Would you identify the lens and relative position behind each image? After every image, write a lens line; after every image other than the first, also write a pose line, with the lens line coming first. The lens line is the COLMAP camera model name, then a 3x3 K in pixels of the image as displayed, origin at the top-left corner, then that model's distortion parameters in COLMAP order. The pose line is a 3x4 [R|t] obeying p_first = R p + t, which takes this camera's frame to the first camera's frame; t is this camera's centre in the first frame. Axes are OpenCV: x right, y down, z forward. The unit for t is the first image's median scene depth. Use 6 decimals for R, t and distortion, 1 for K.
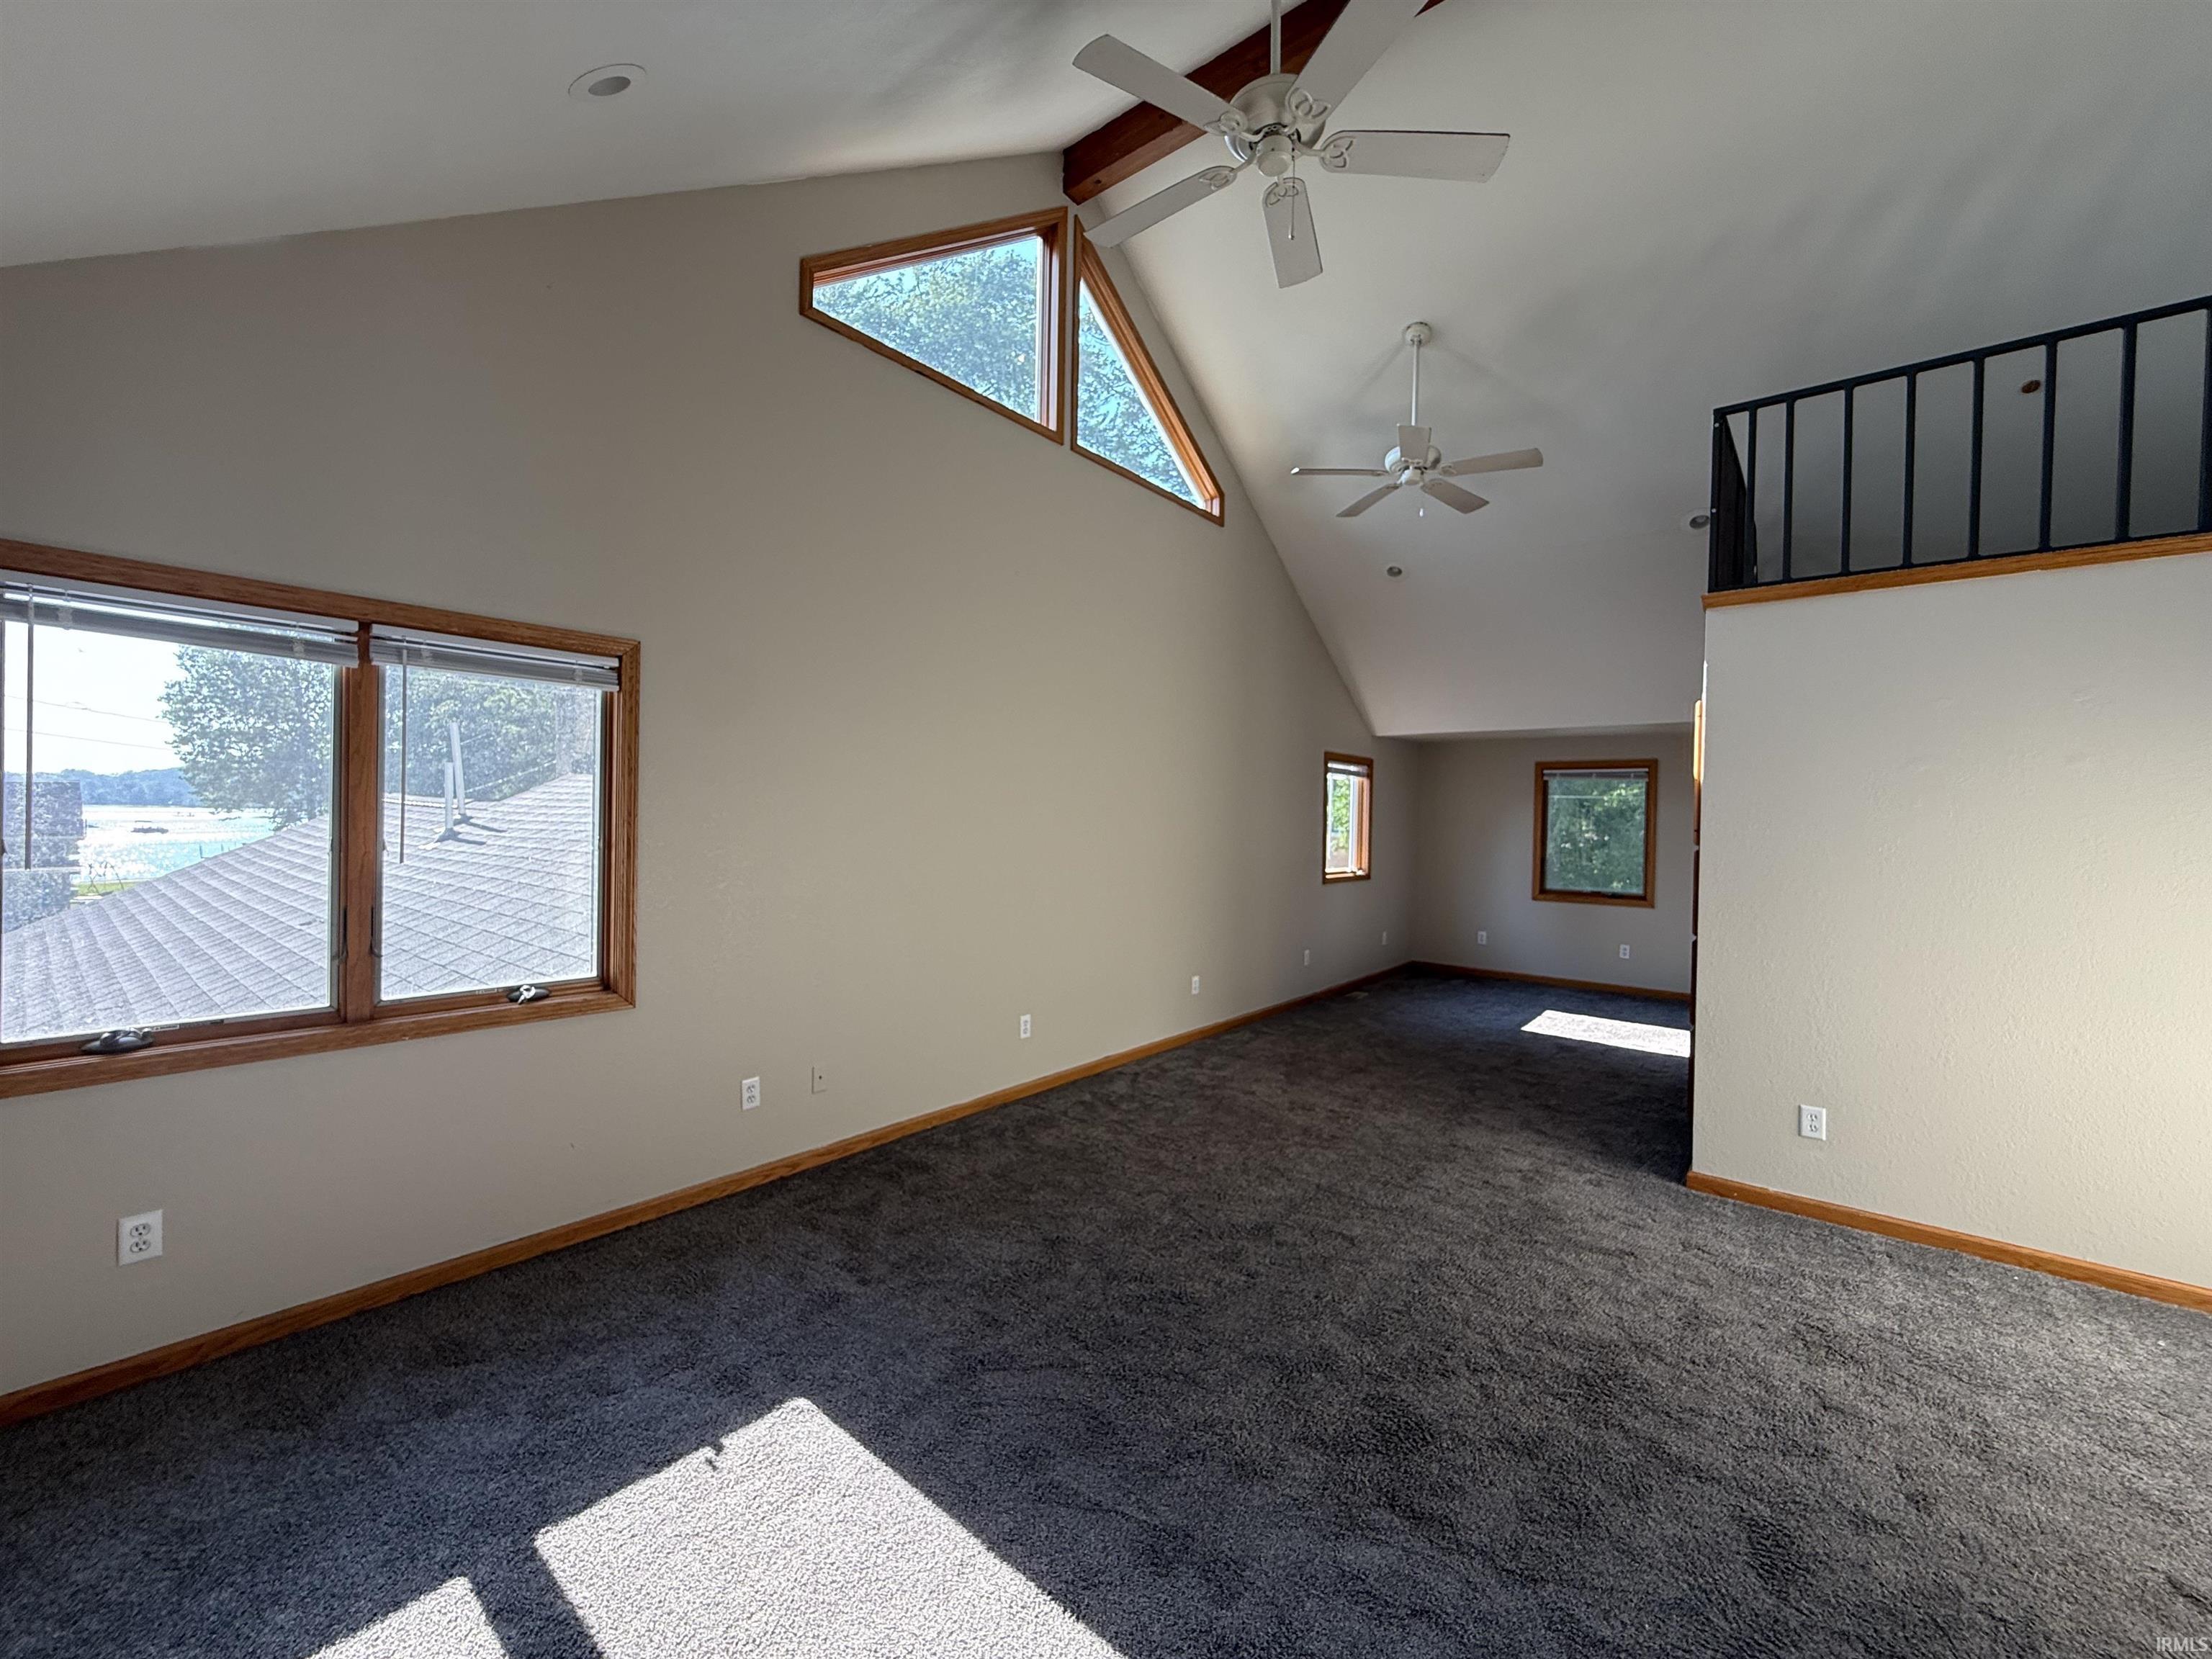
lens RADIAL K [[885.4, 0, 1105.9], [0, 885.4, 828.6], [0, 0, 1]] dist [-0.000112, 0.000365]
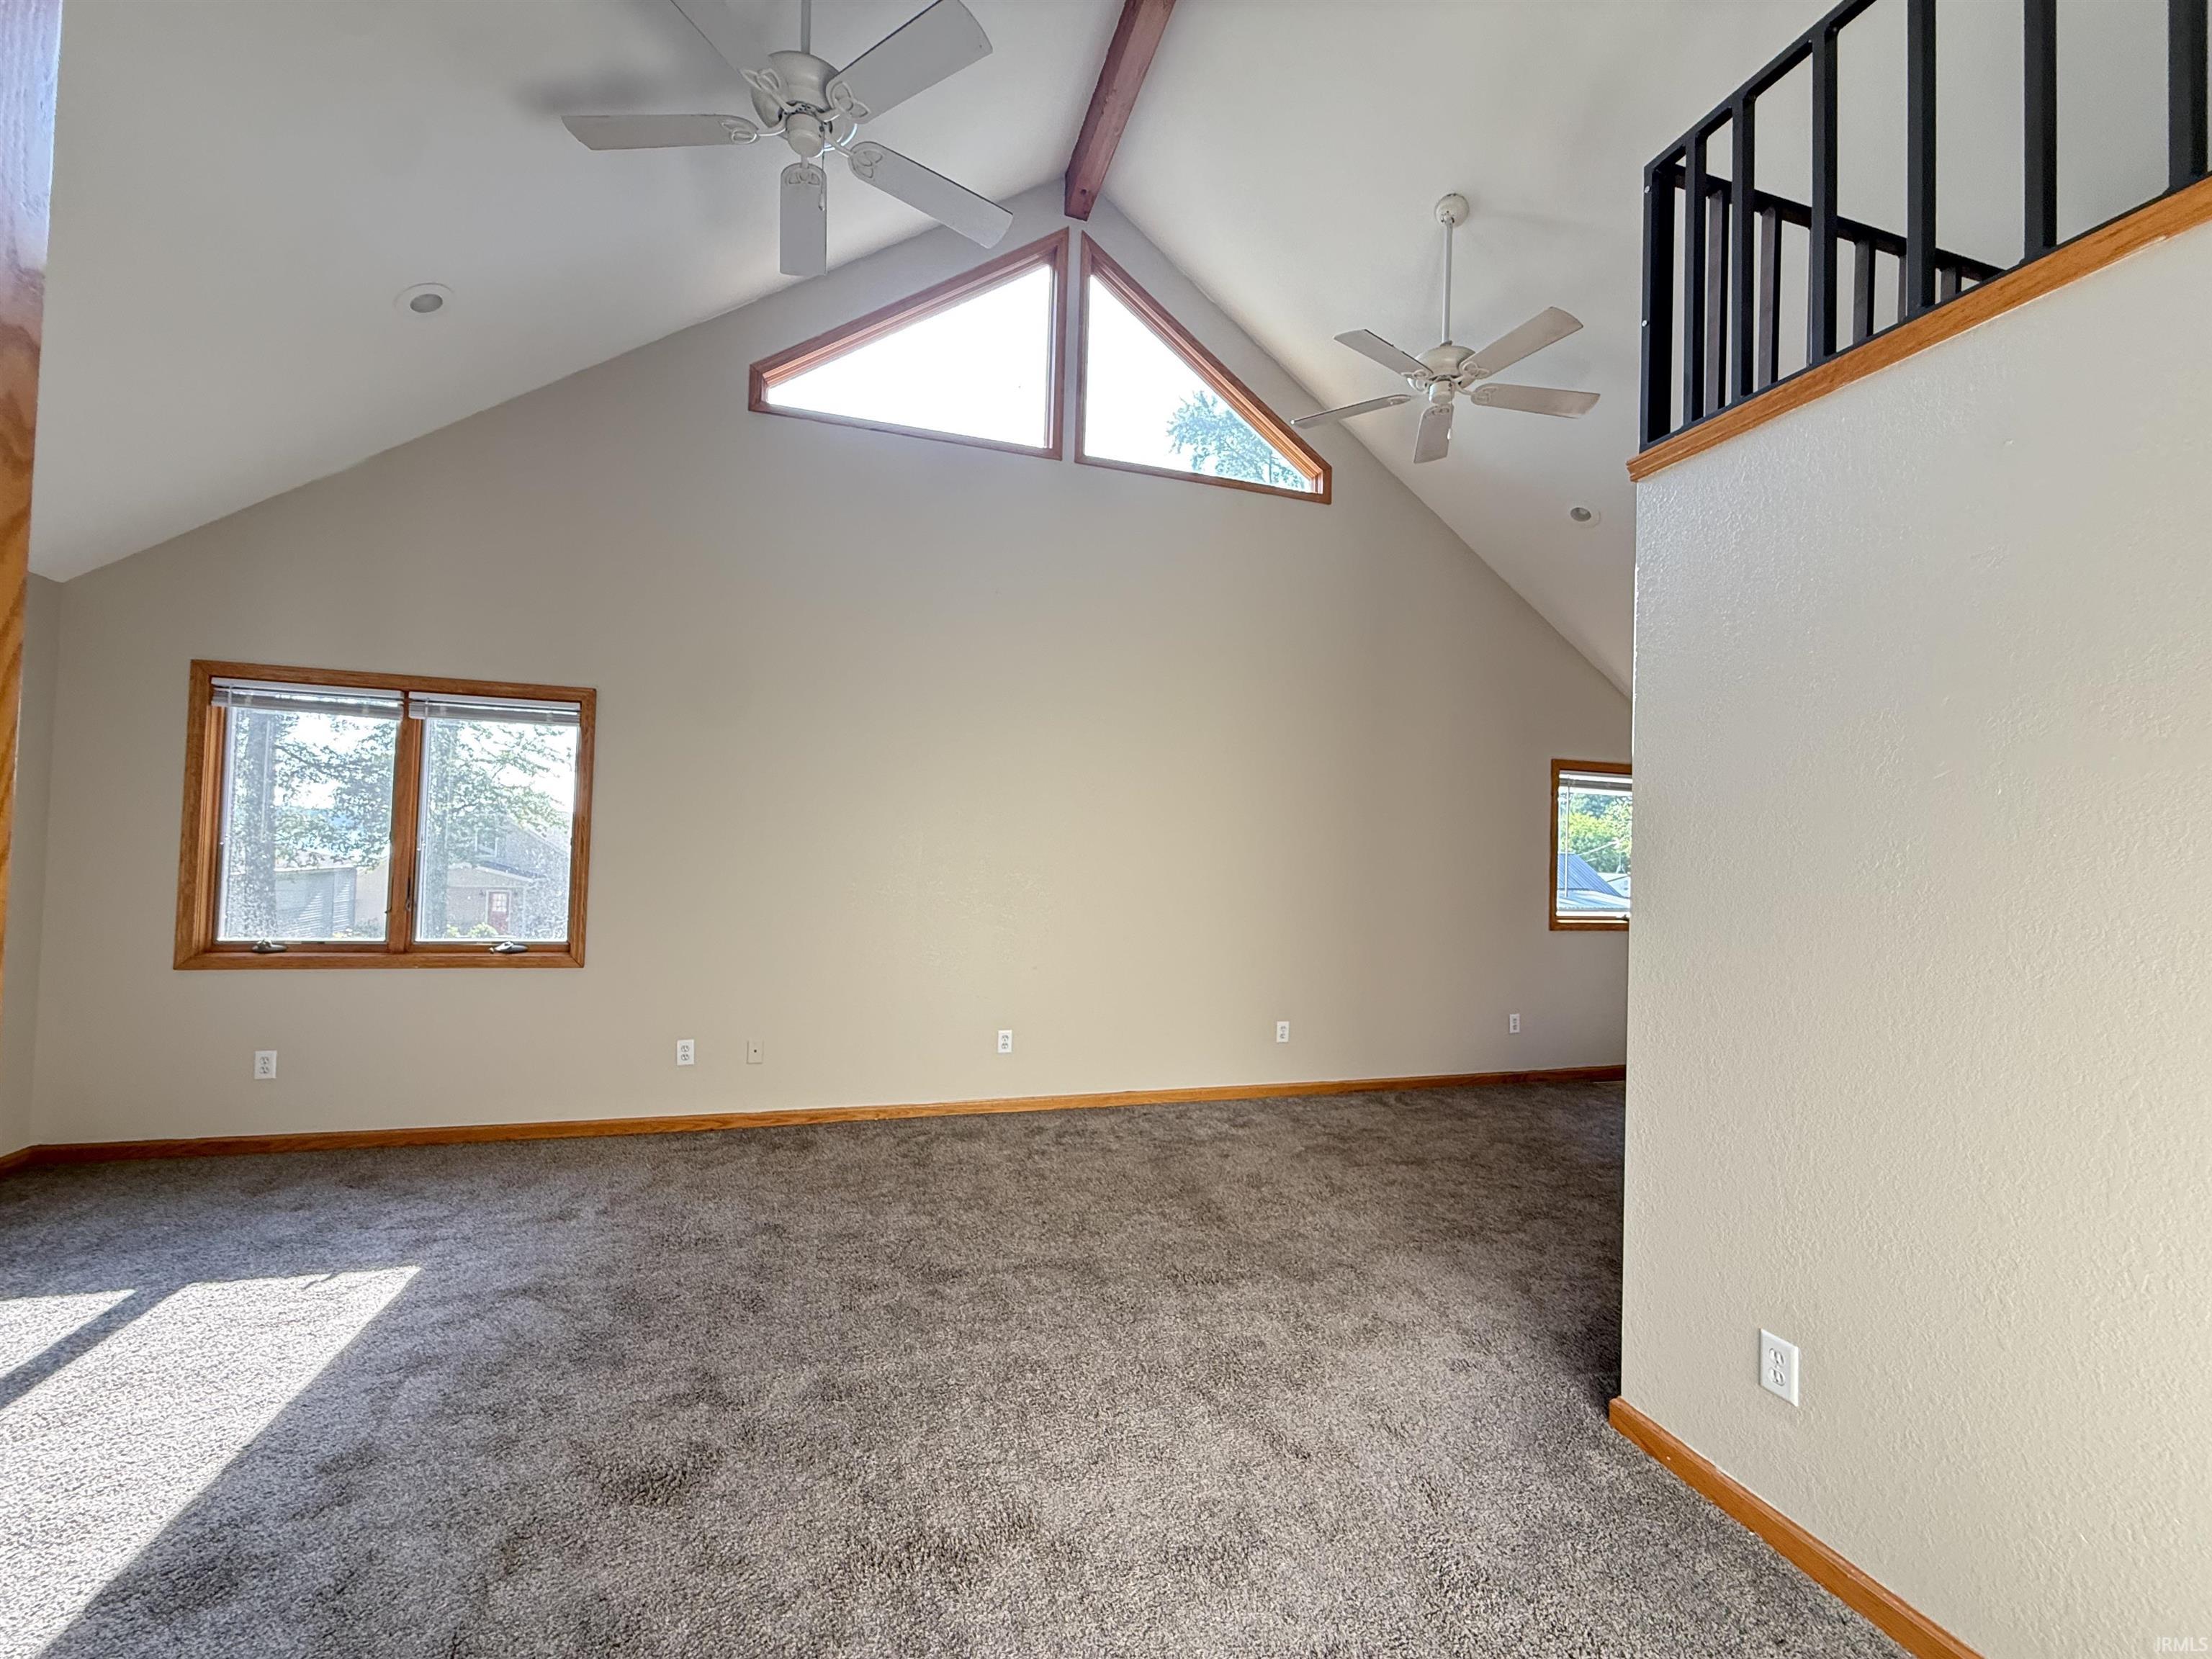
lens RADIAL K [[885.4, 0, 1106.8], [0, 885.4, 828.0], [0, 0, 1]] dist [-0.000112, 0.000365]
pose [[0.831150, -0.007110, -0.556002, 0.723194], [-0.021249, 0.998782, -0.044537, 0.032989], [0.555642, 0.048831, 0.829987, 0.288931]]
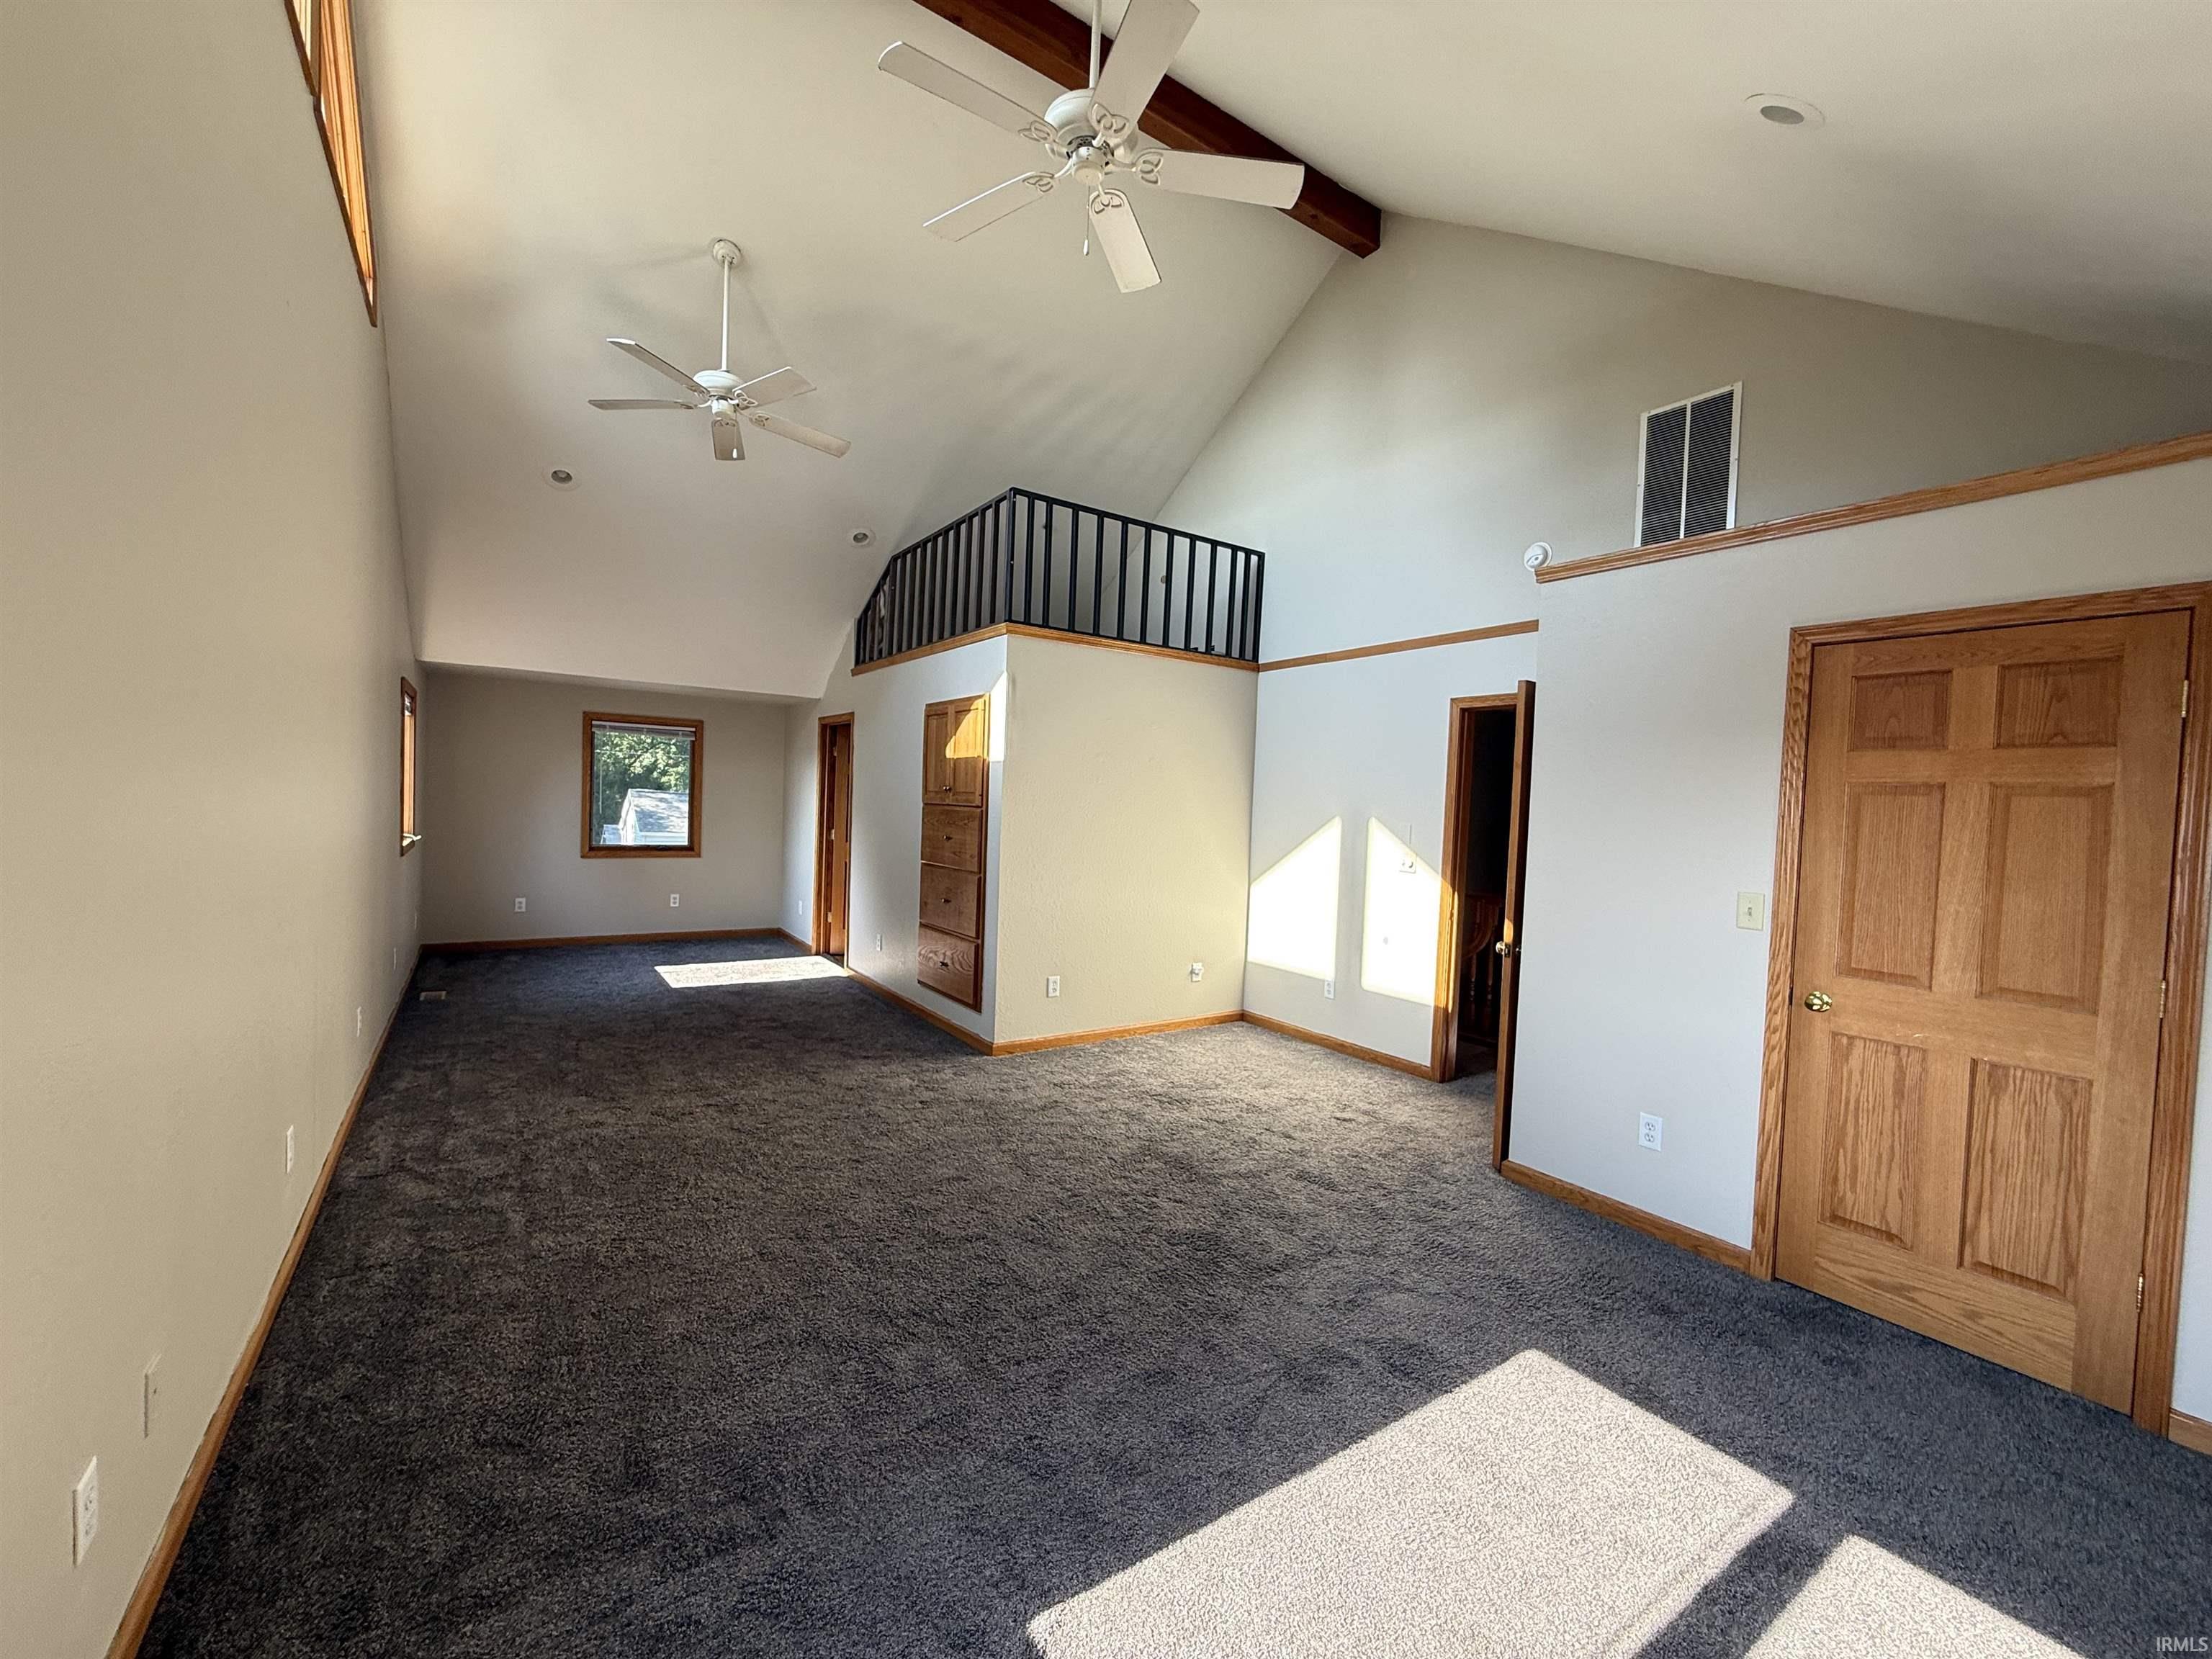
lens RADIAL K [[885.4, 0, 1101.3], [0, 885.4, 823.0], [0, 0, 1]] dist [-0.000112, 0.000365]
pose [[0.283014, -0.033646, 0.958525, -0.606637], [-0.019779, 0.998967, 0.040905, -0.014207], [-0.958912, -0.030535, 0.282056, 0.473206]]
